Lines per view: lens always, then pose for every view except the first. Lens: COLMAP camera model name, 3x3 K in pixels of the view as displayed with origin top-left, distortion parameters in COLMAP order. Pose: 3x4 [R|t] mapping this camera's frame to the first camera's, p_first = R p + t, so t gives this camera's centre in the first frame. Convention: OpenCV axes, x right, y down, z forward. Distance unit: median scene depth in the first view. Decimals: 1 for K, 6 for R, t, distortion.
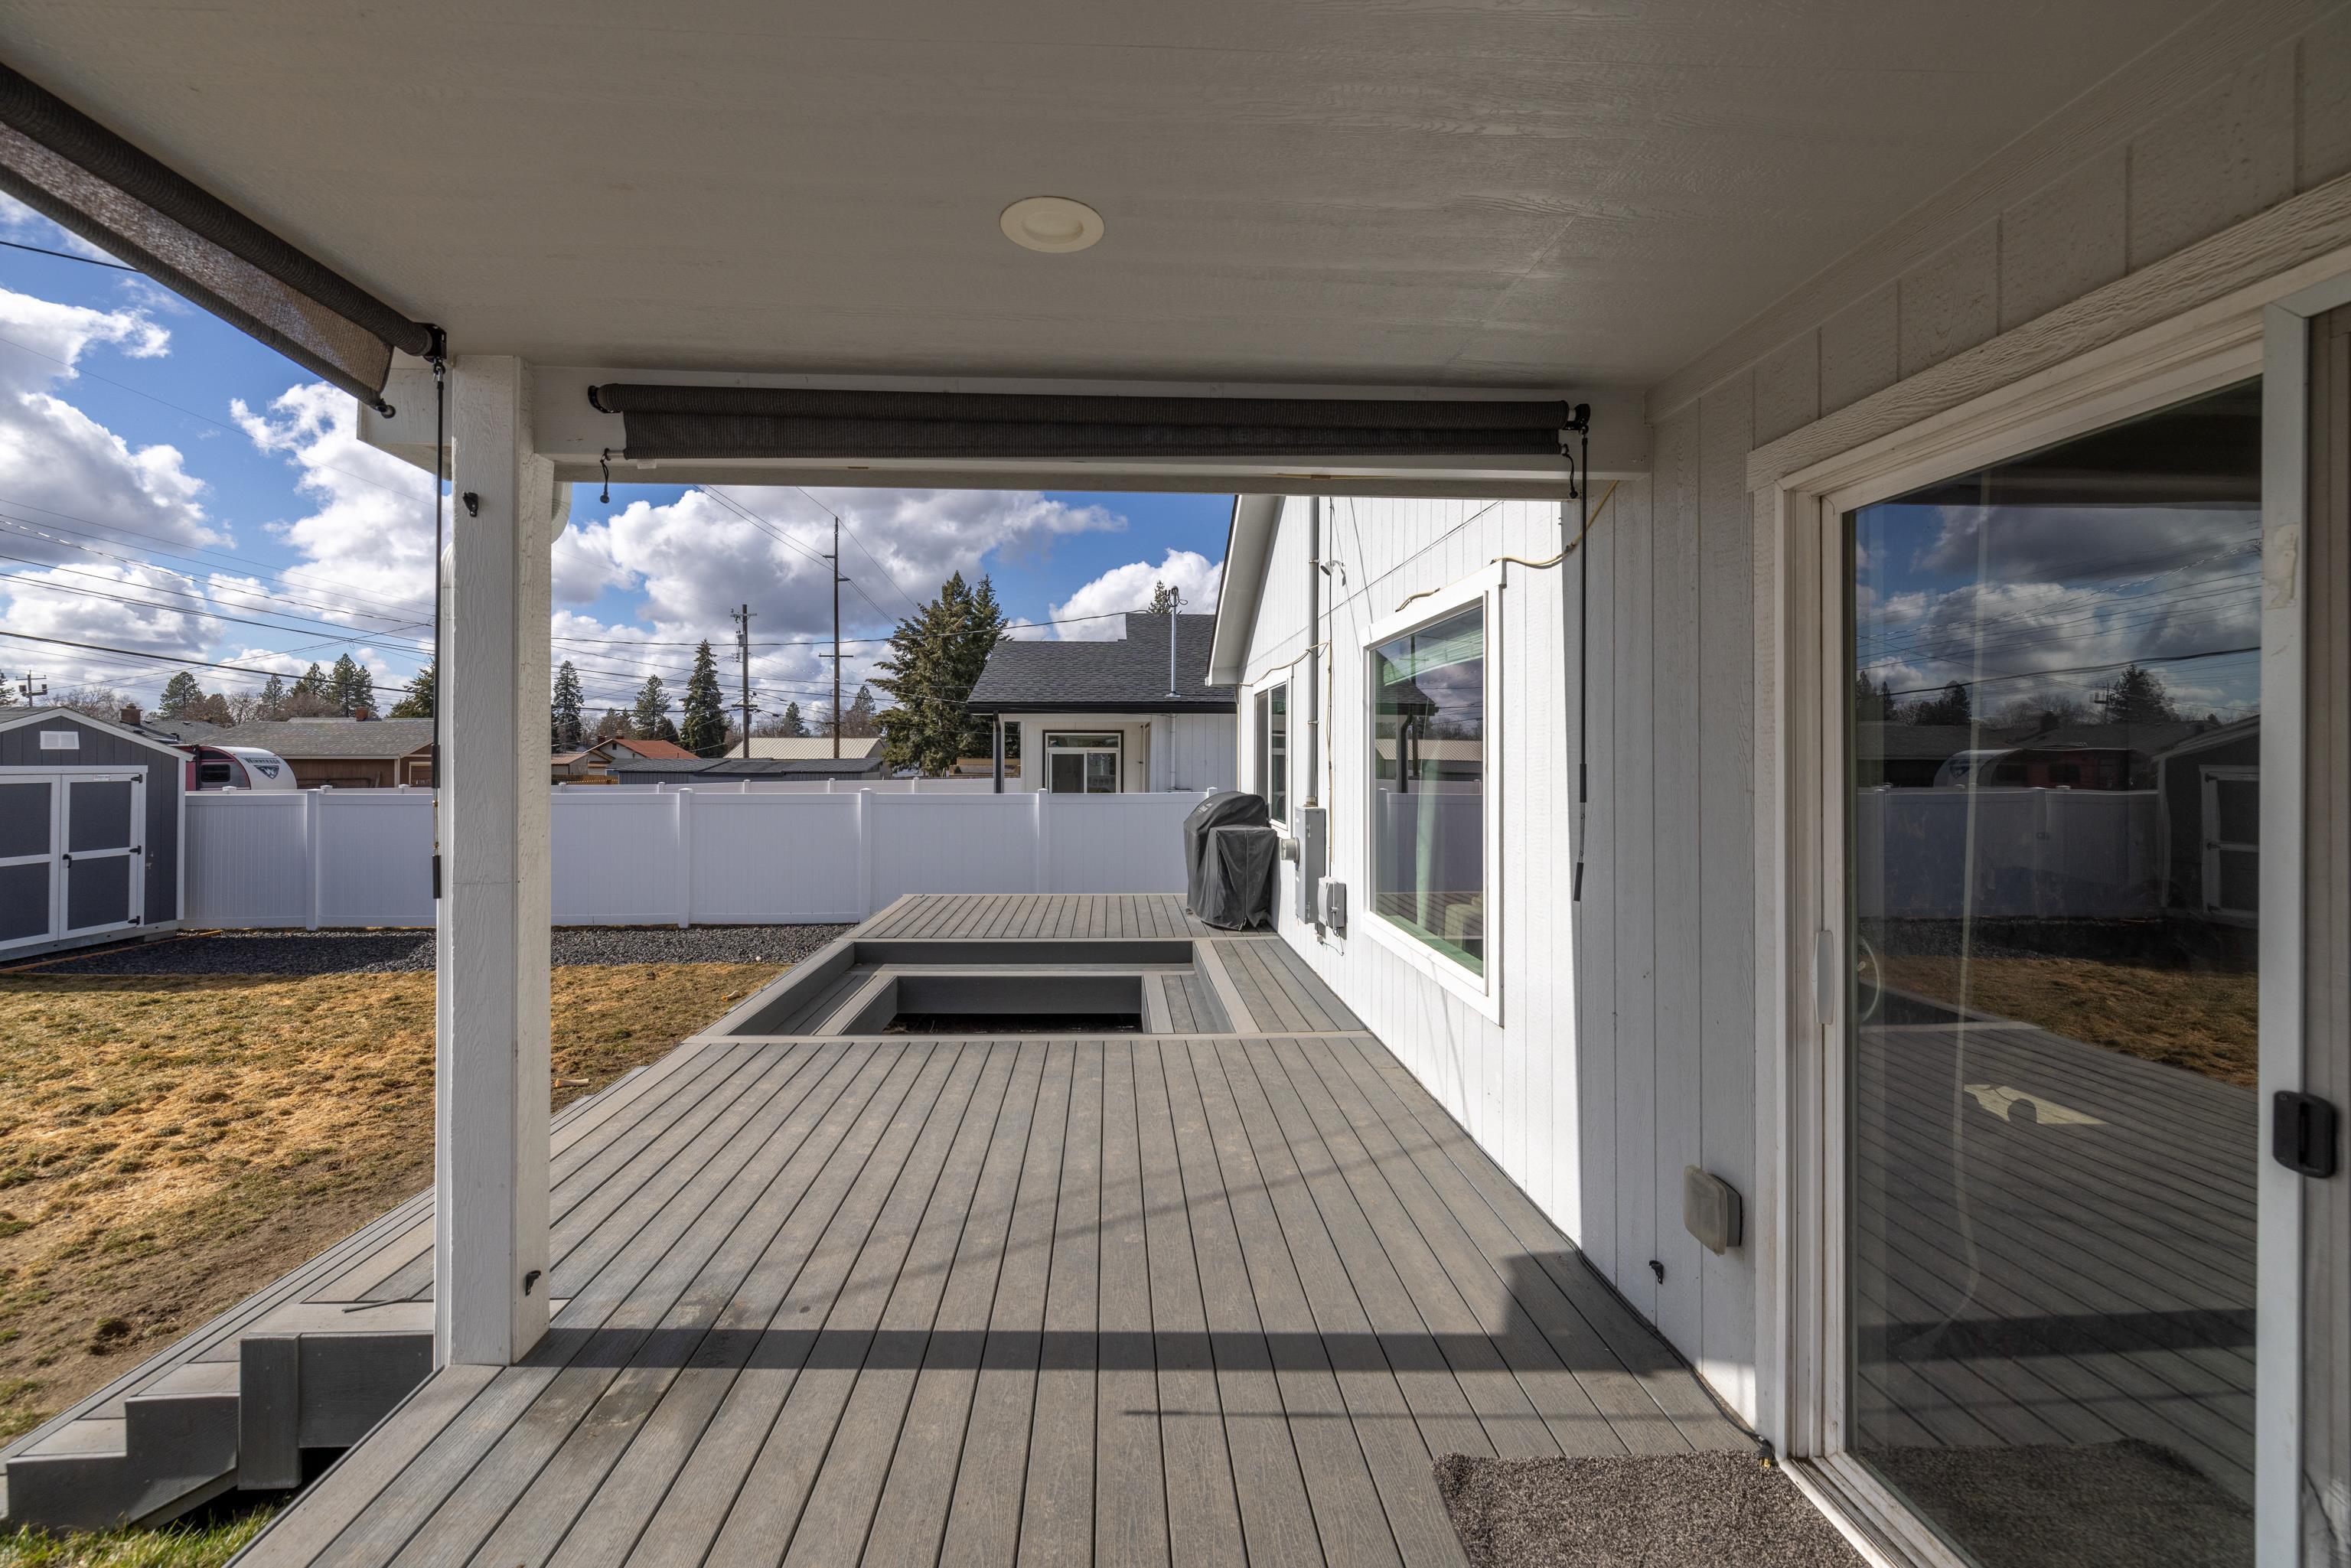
lens RADIAL K [[1034.8, 0, 1175.7], [0, 1034.8, 756.4], [0, 0, 1]] dist [0.002988, 0.000410]
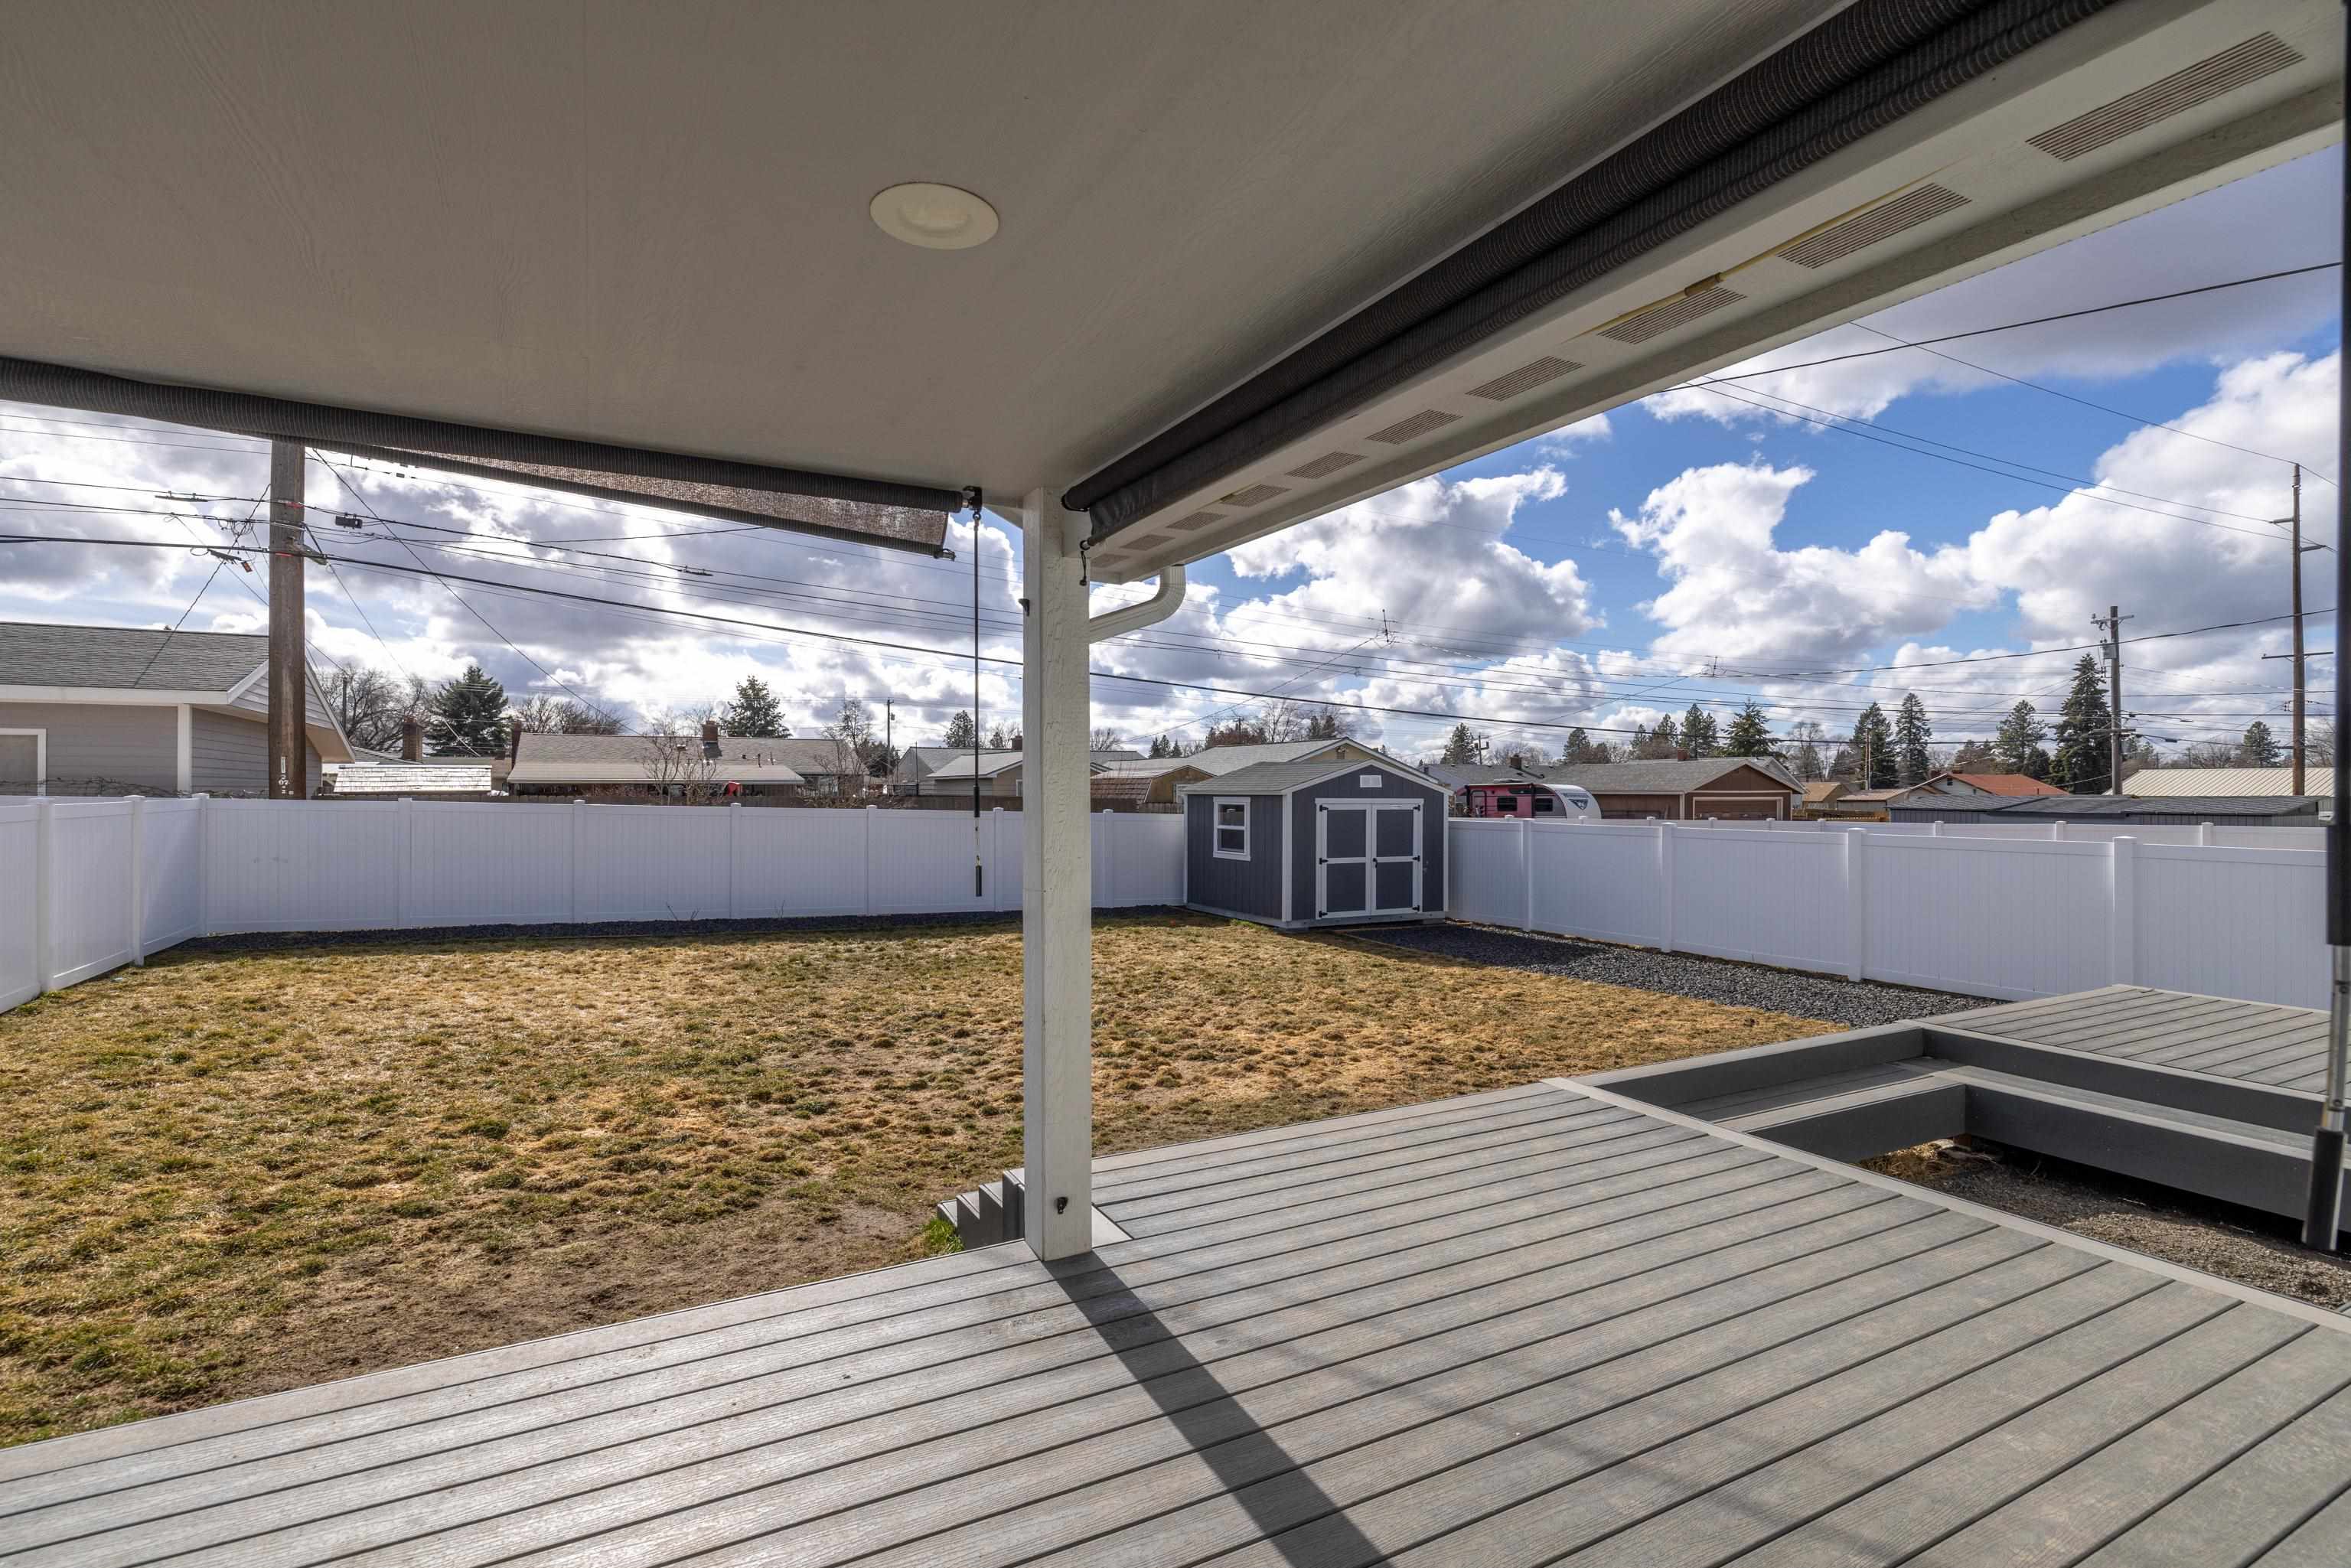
lens RADIAL K [[1012.7, 0, 1175.5], [0, 1012.7, 784.0], [0, 0, 1]] dist [0.000174, 0.000041]
pose [[0.435368, -0.005049, -0.900238, 0.252729], [-0.002895, 0.999971, -0.007008, -0.001462], [0.900248, 0.005657, 0.435341, 0.259839]]
